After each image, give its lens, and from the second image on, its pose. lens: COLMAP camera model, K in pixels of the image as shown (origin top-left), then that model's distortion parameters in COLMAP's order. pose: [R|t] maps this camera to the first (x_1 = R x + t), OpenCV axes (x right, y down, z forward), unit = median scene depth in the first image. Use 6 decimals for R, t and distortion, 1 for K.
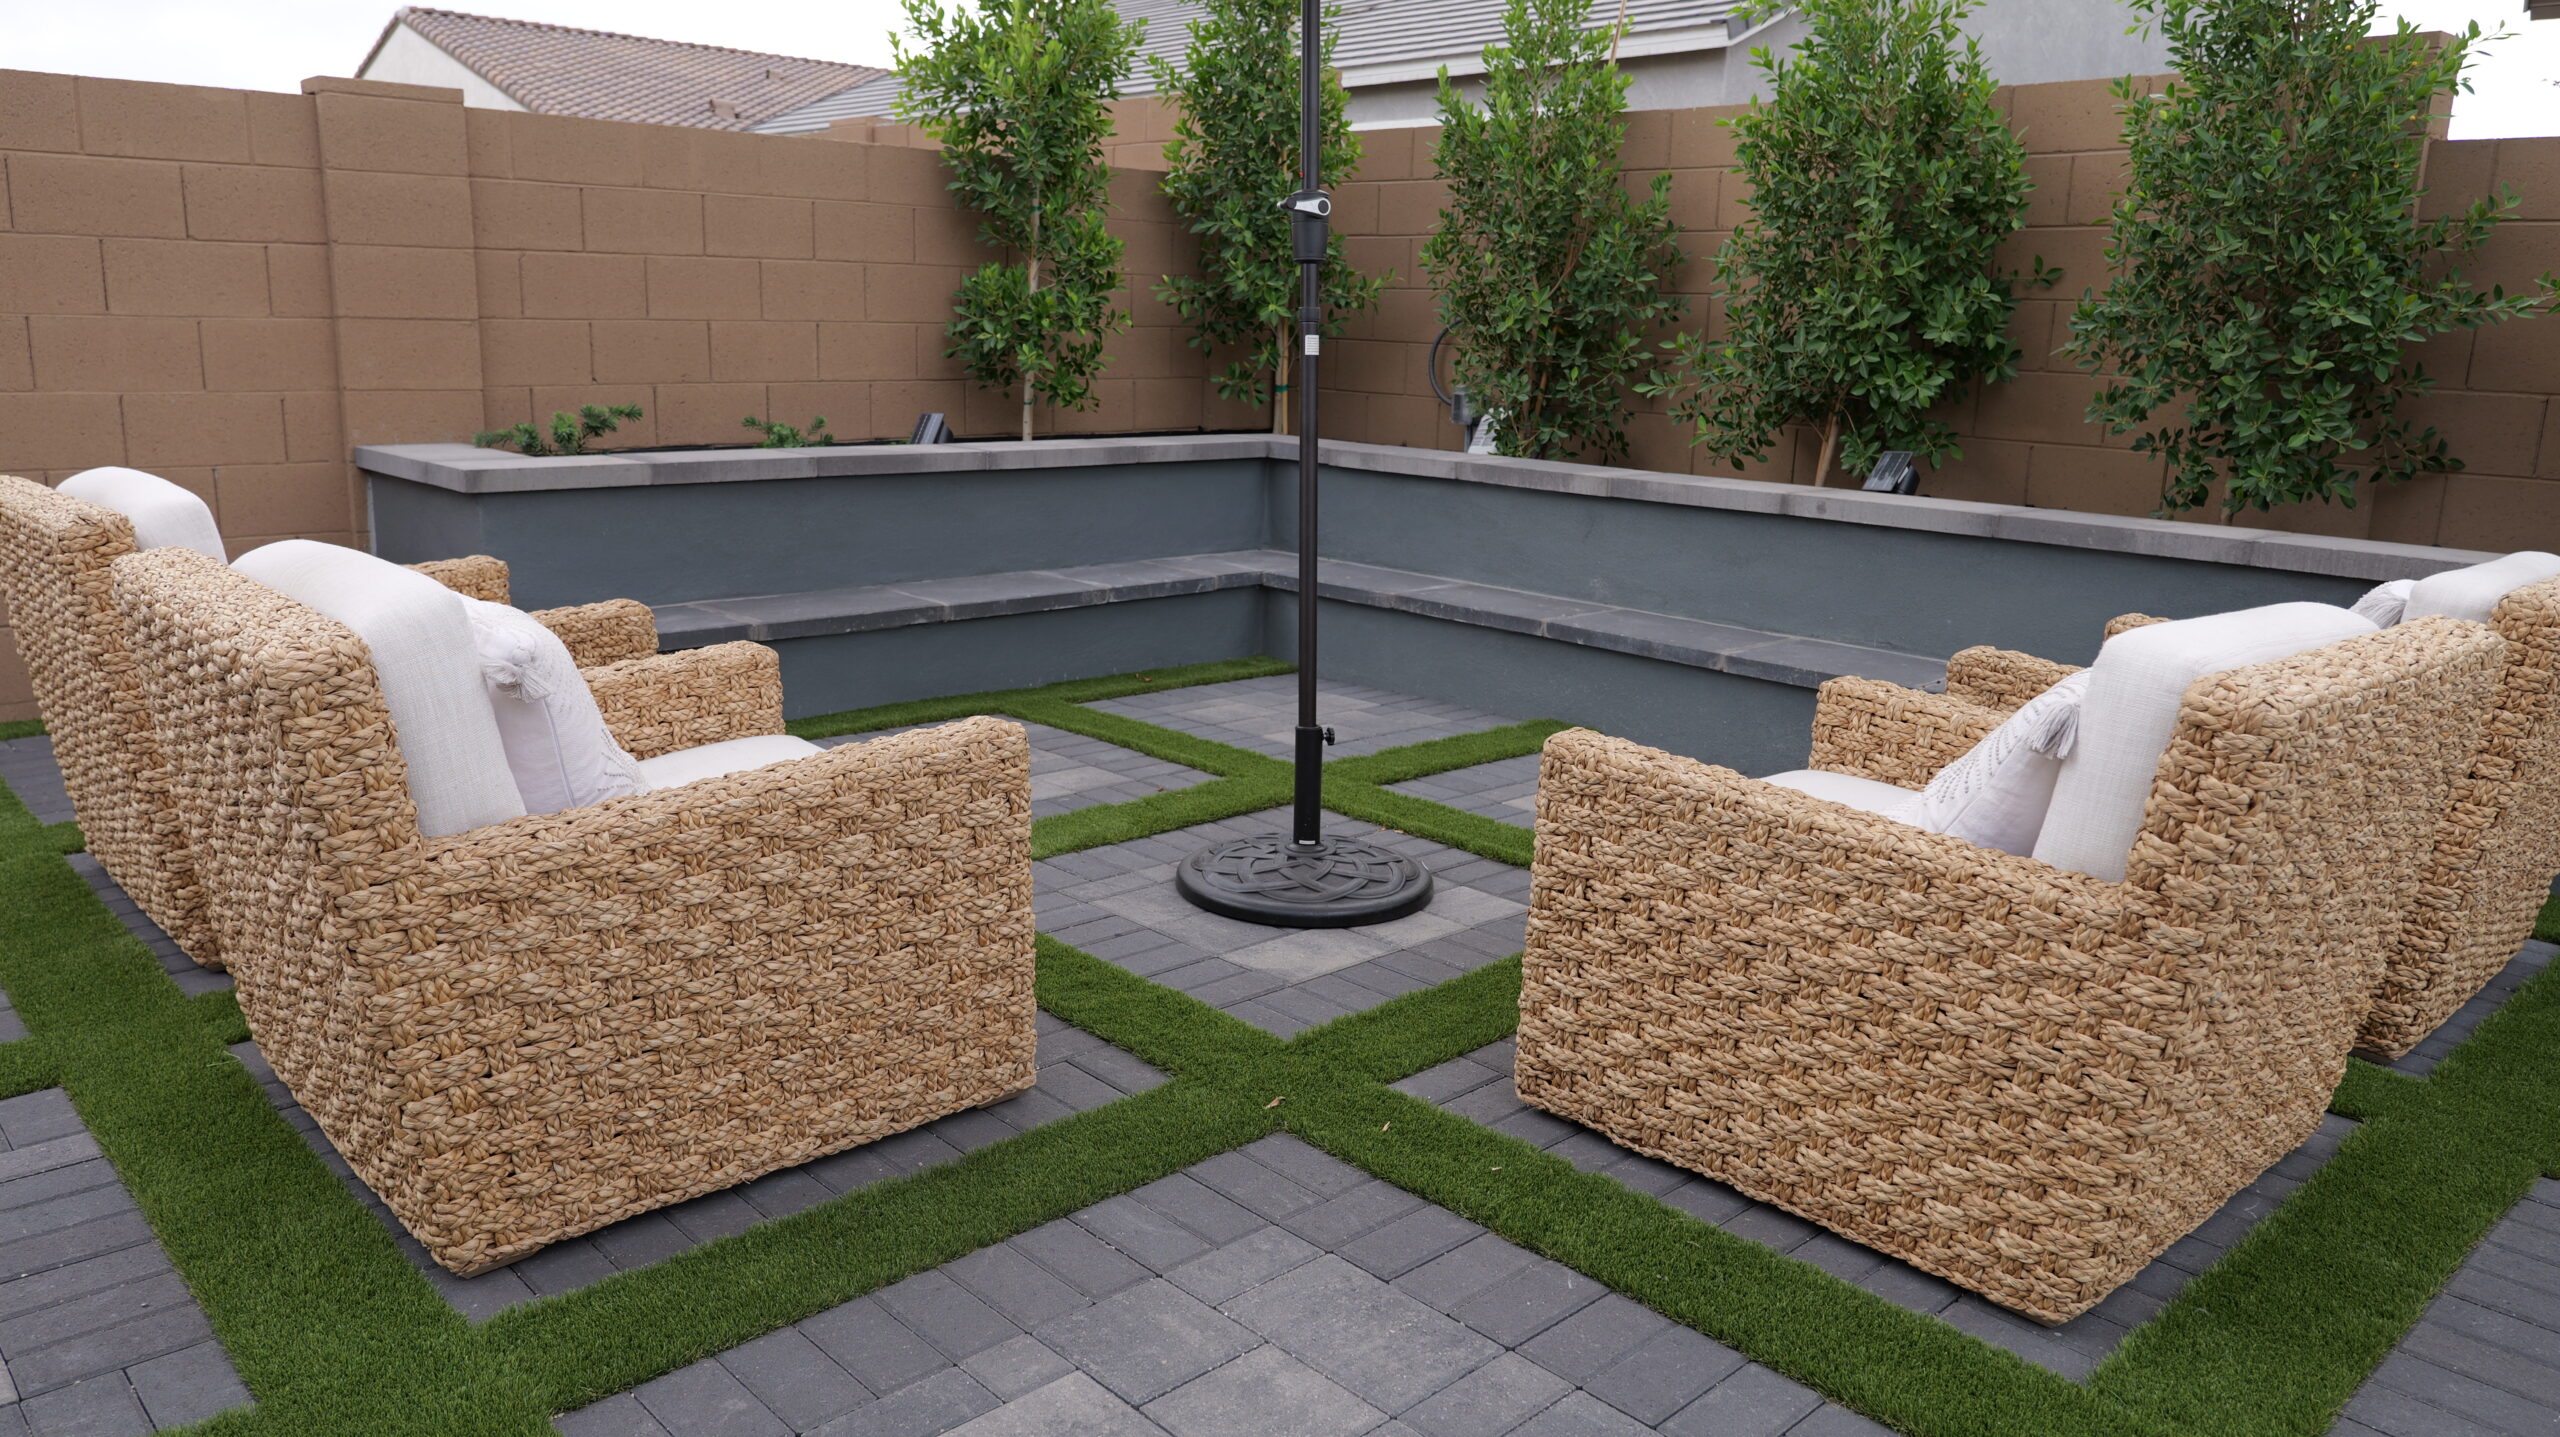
lens RADIAL K [[1783.2, 0, 1280.0], [0, 1783.2, 718.5], [0, 0, 1]] dist [-0.014867, 0.000920]
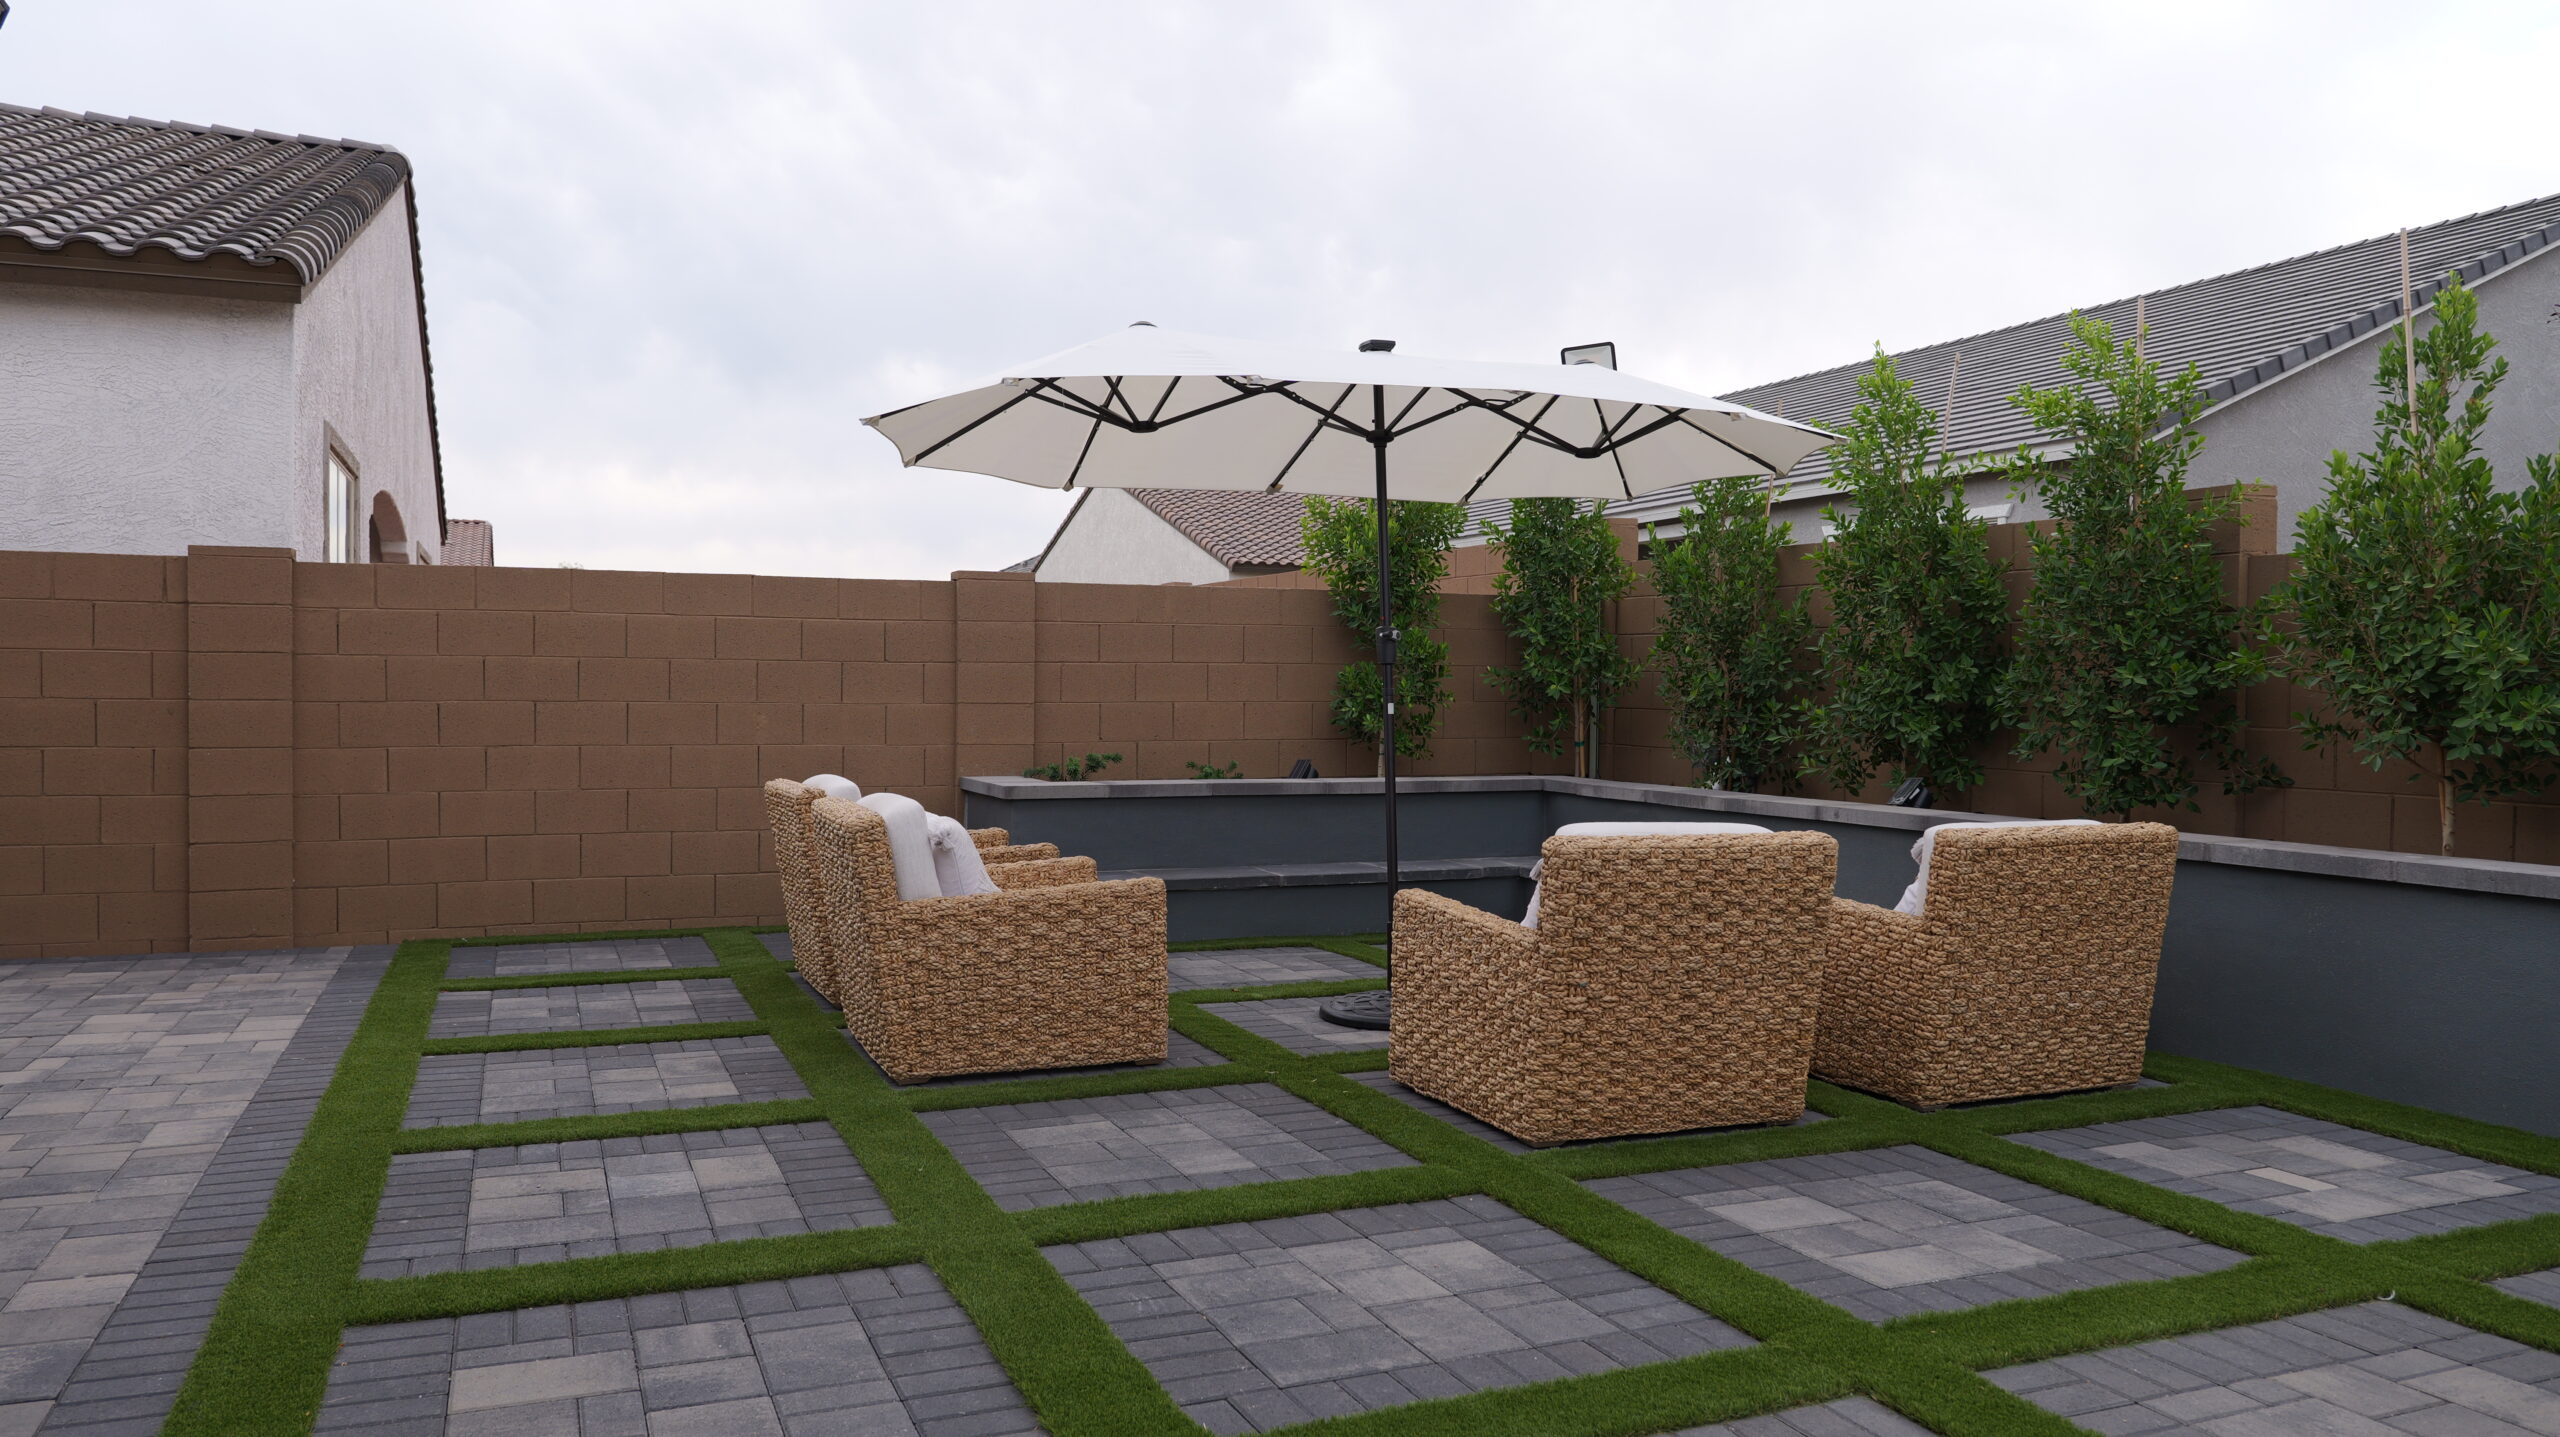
lens RADIAL K [[1794.4, 0, 1280.0], [0, 1794.4, 718.5], [0, 0, 1]] dist [-0.003780, 0.000009]
pose [[0.937068, -0.013343, -0.348892, 0.376340], [-0.059823, 0.978356, -0.198090, 0.117537], [0.343984, 0.206496, 0.915988, -0.495188]]
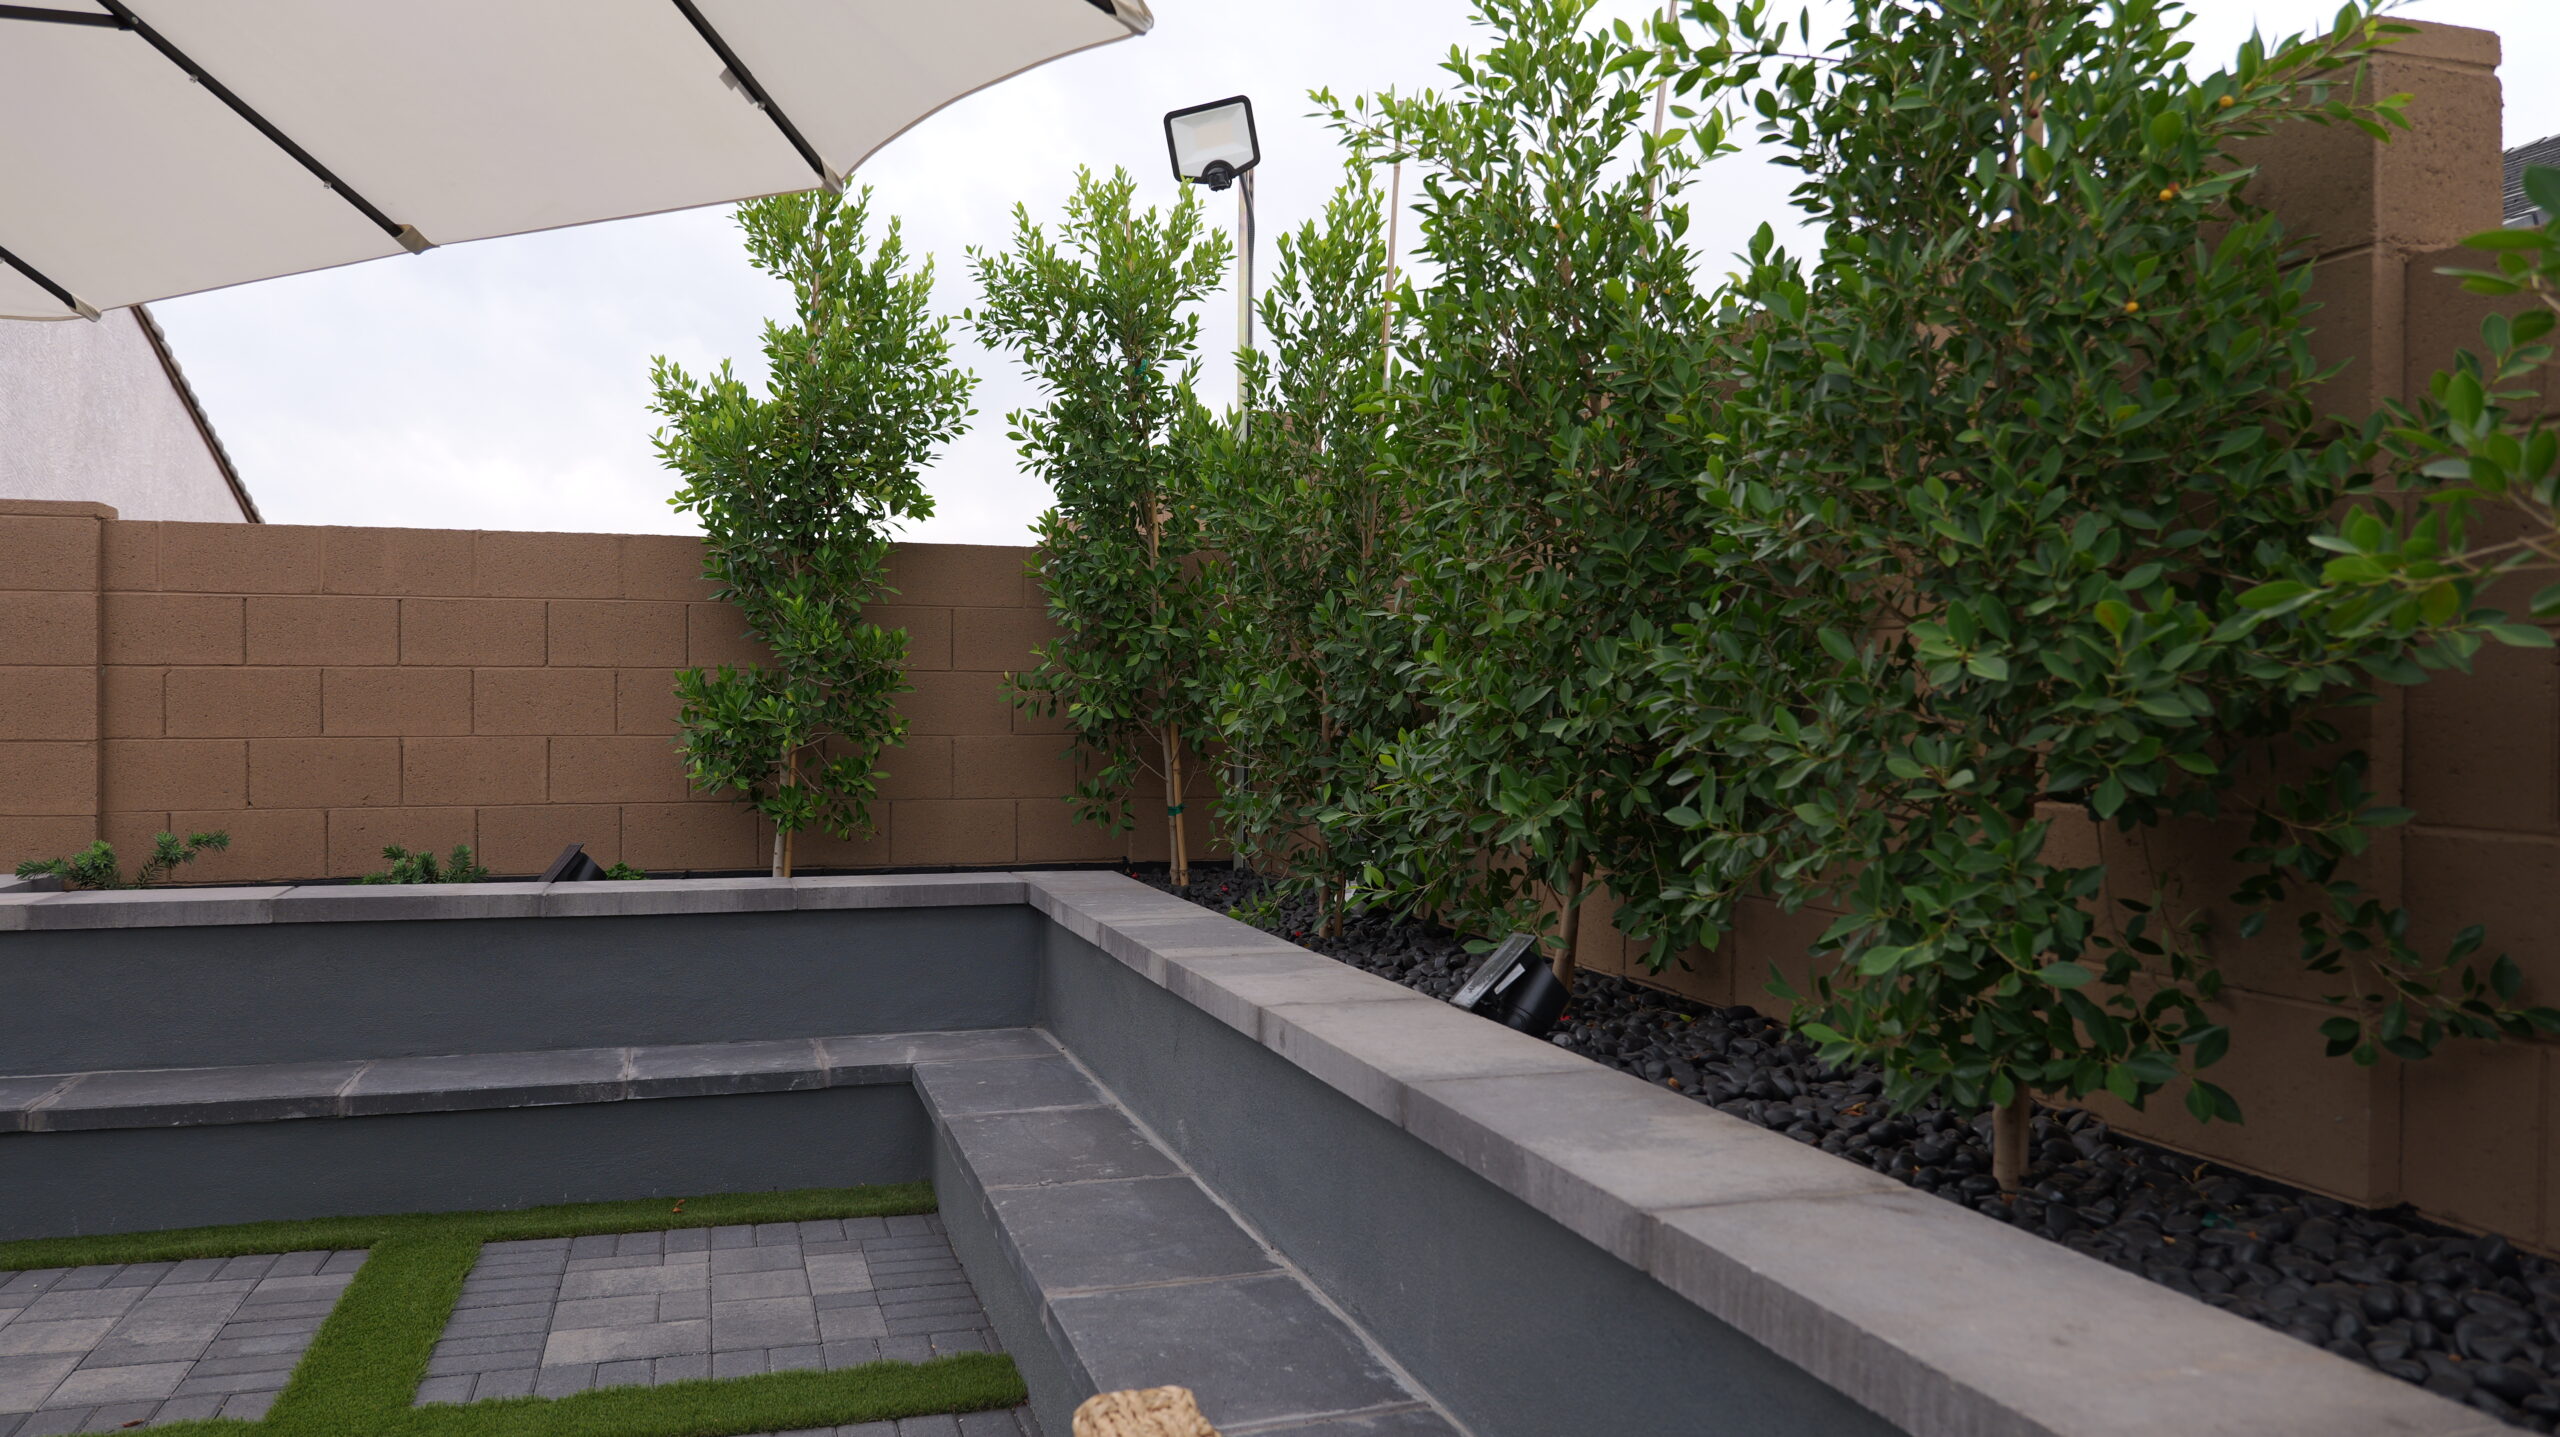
lens RADIAL K [[1794.4, 0, 1280.0], [0, 1794.4, 718.5], [0, 0, 1]] dist [-0.003780, 0.000009]
pose [[0.901879, -0.021308, -0.431463, 0.524419], [-0.076036, 0.975359, -0.207106, -0.094880], [0.425244, 0.219592, 0.878036, 0.467443]]
